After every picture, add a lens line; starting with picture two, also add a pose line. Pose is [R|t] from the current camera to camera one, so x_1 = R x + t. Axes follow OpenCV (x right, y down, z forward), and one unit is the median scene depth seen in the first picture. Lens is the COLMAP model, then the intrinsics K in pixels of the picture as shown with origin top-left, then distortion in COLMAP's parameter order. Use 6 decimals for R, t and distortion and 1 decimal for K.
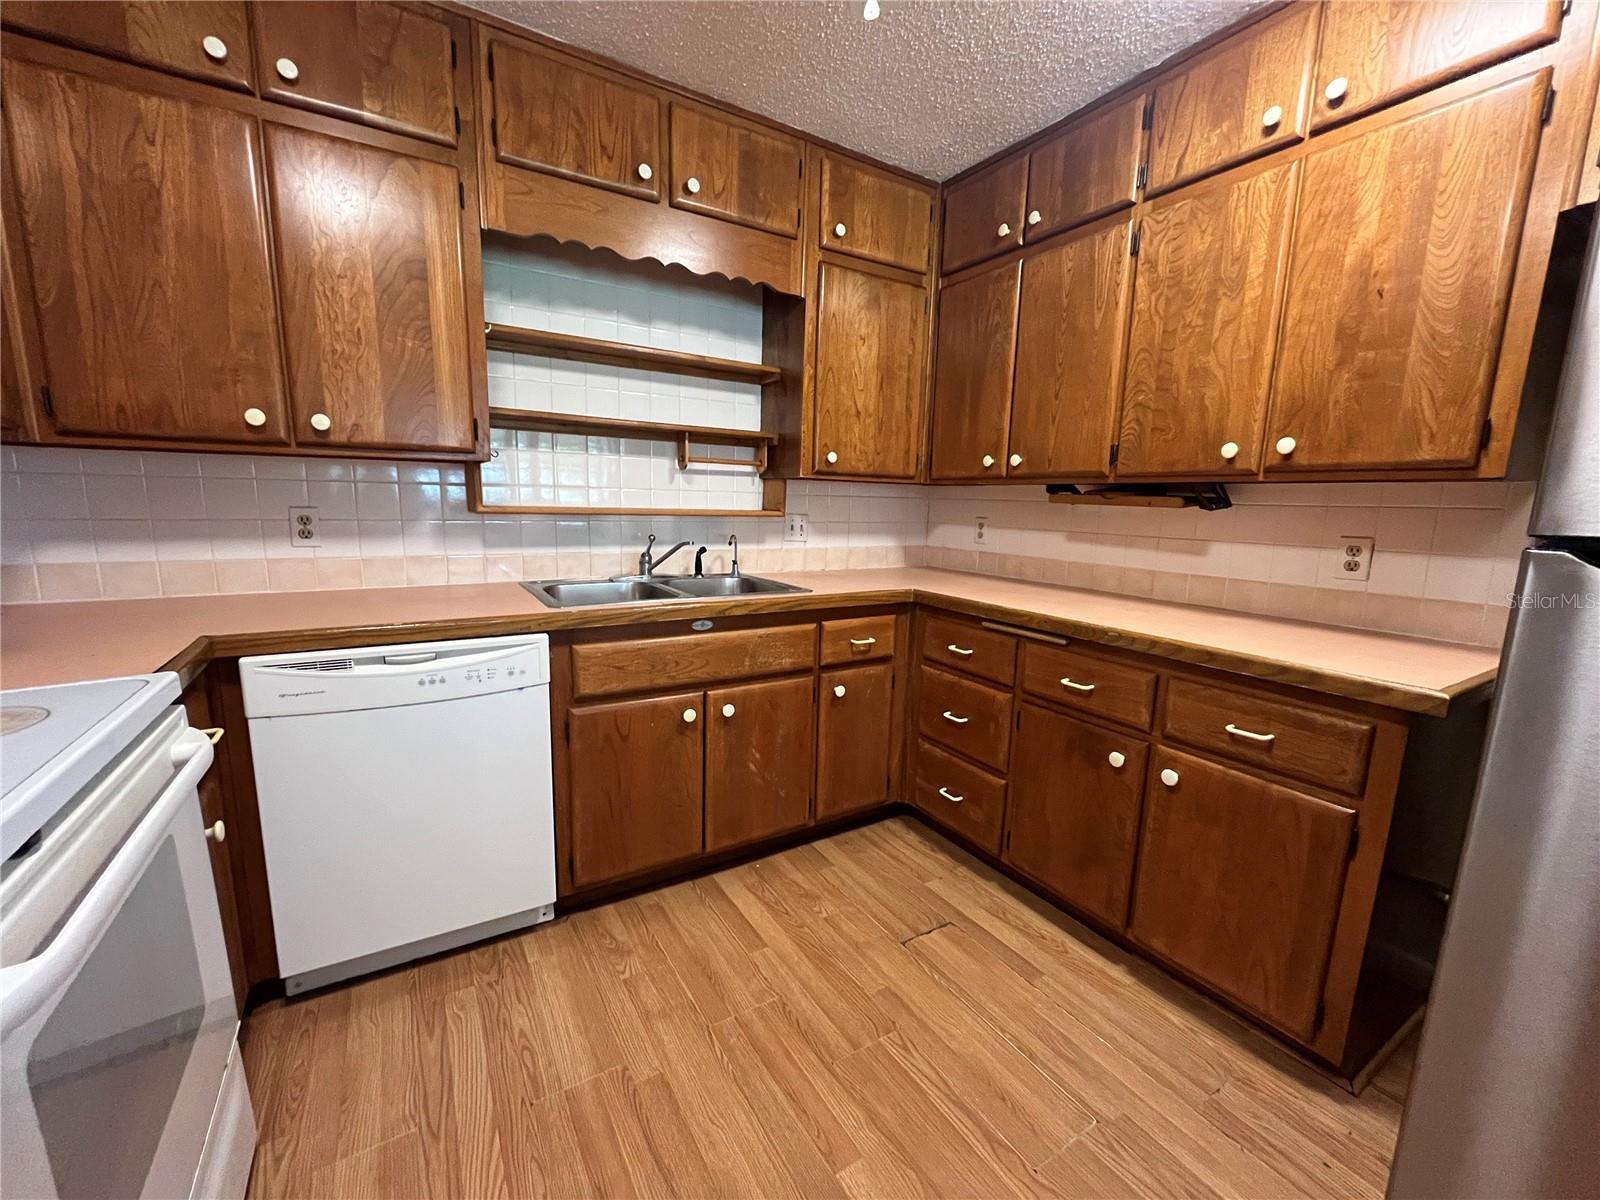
lens RADIAL K [[644.6, 0, 801.4], [0, 644.6, 609.2], [0, 0, 1]] dist [-0.003677, -0.000460]
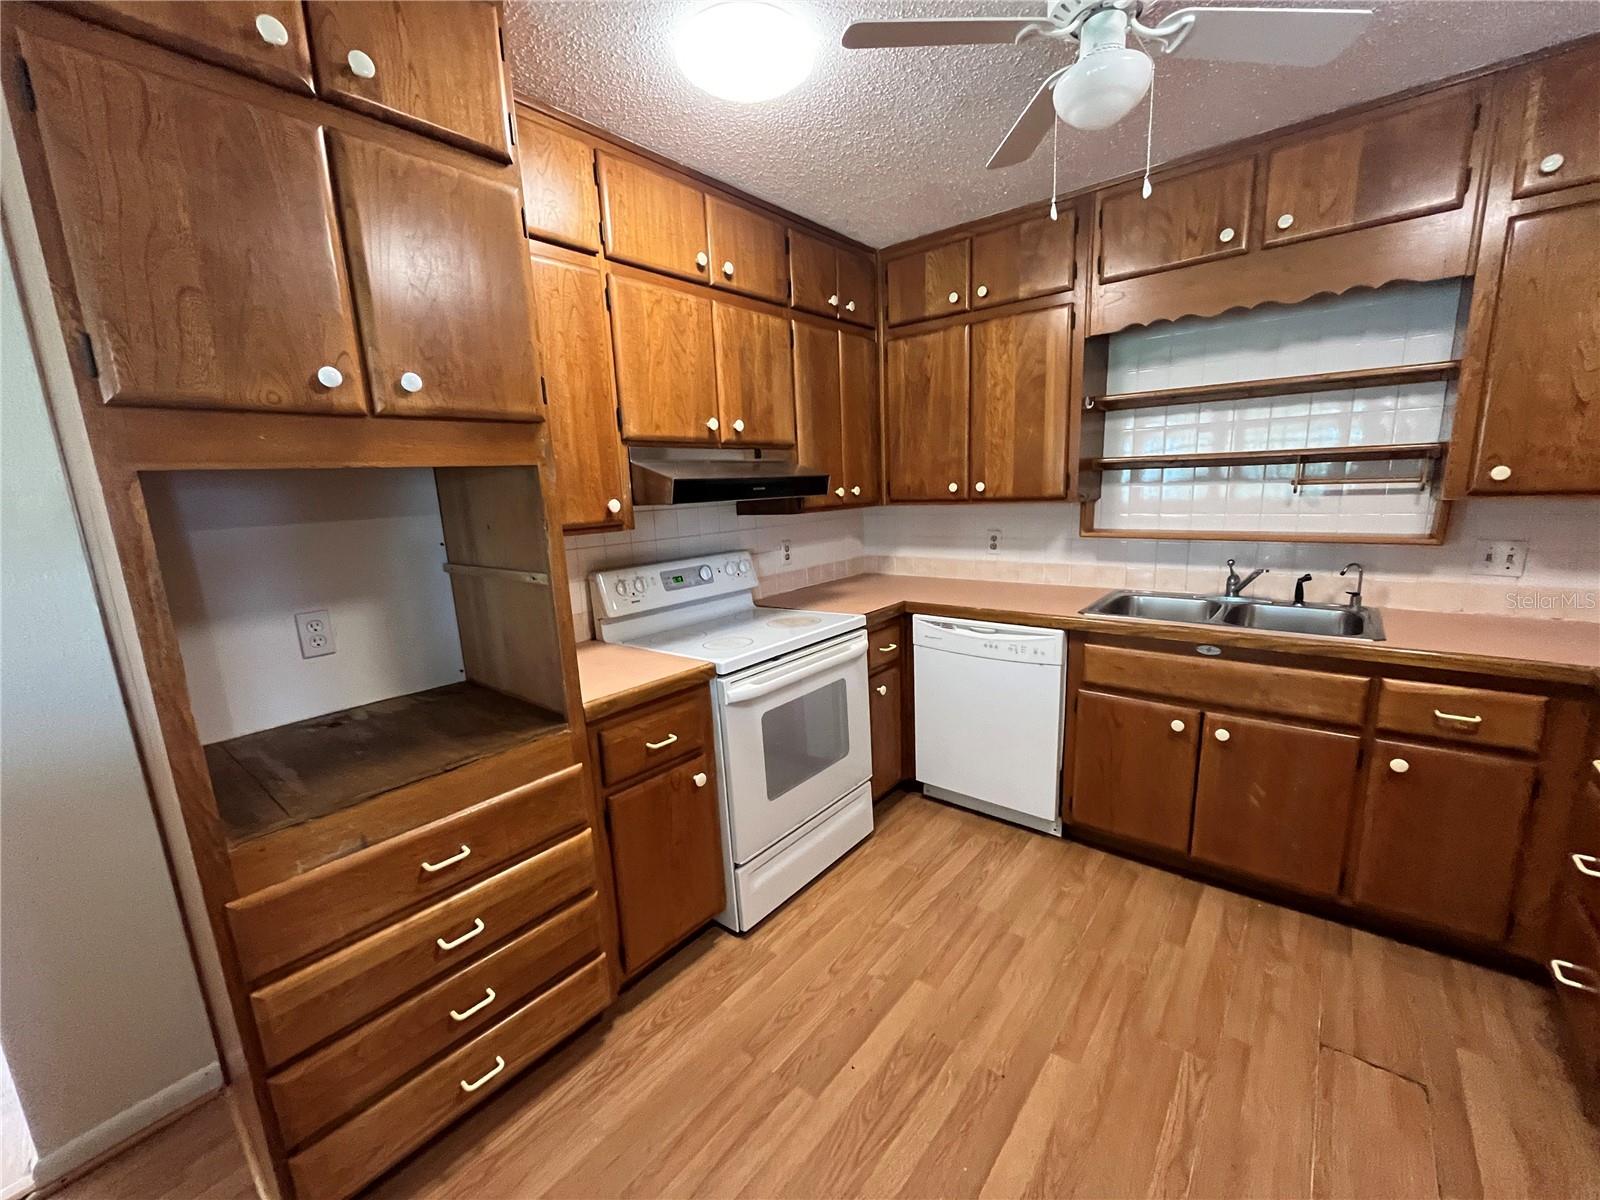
lens RADIAL K [[644.6, 0, 798.7], [0, 644.6, 608.7], [0, 0, 1]] dist [-0.003677, -0.000460]
pose [[0.322945, 0.145268, -0.935203, 0.631254], [-0.109391, 0.987256, 0.115578, -0.094384], [0.940074, 0.064978, 0.334721, -0.015084]]
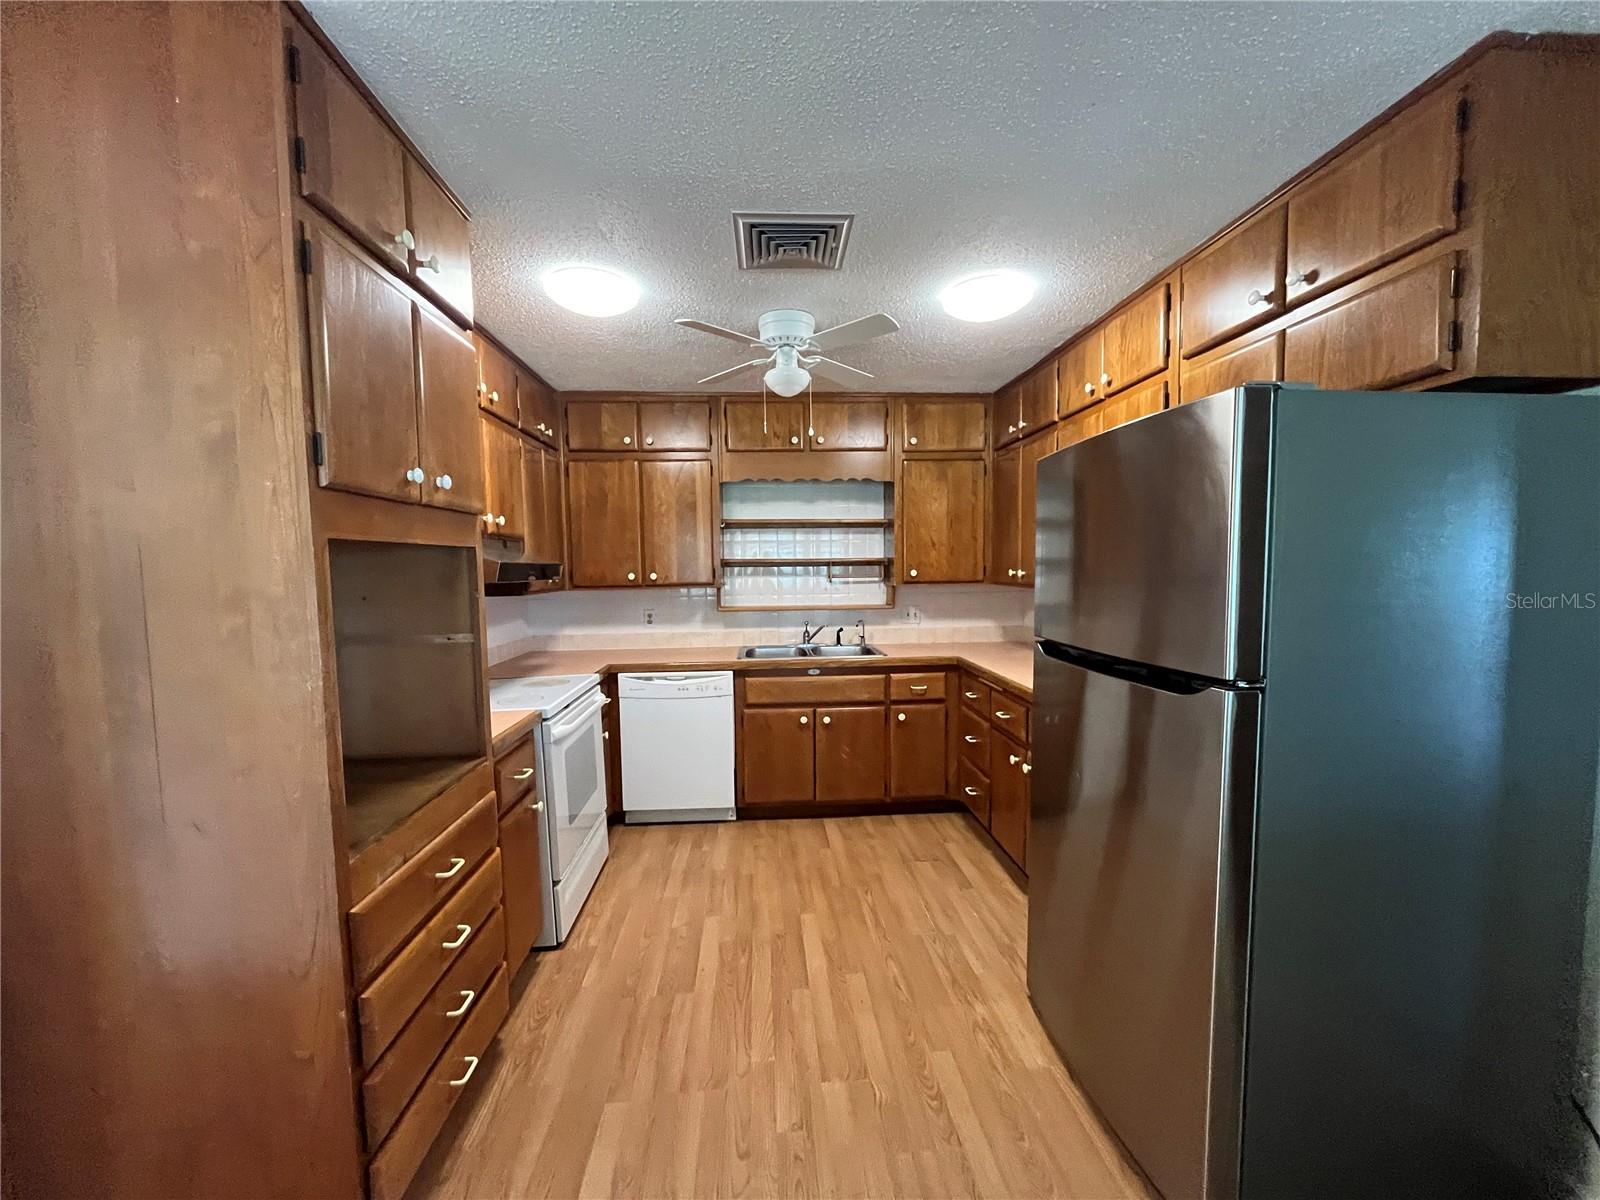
lens RADIAL K [[644.6, 0, 802.1], [0, 644.6, 608.9], [0, 0, 1]] dist [-0.003677, -0.000460]
pose [[0.886365, -0.005385, -0.462956, 0.680674], [-0.043061, 0.994639, -0.094013, 0.021050], [0.460981, 0.103265, 0.881381, -0.672196]]
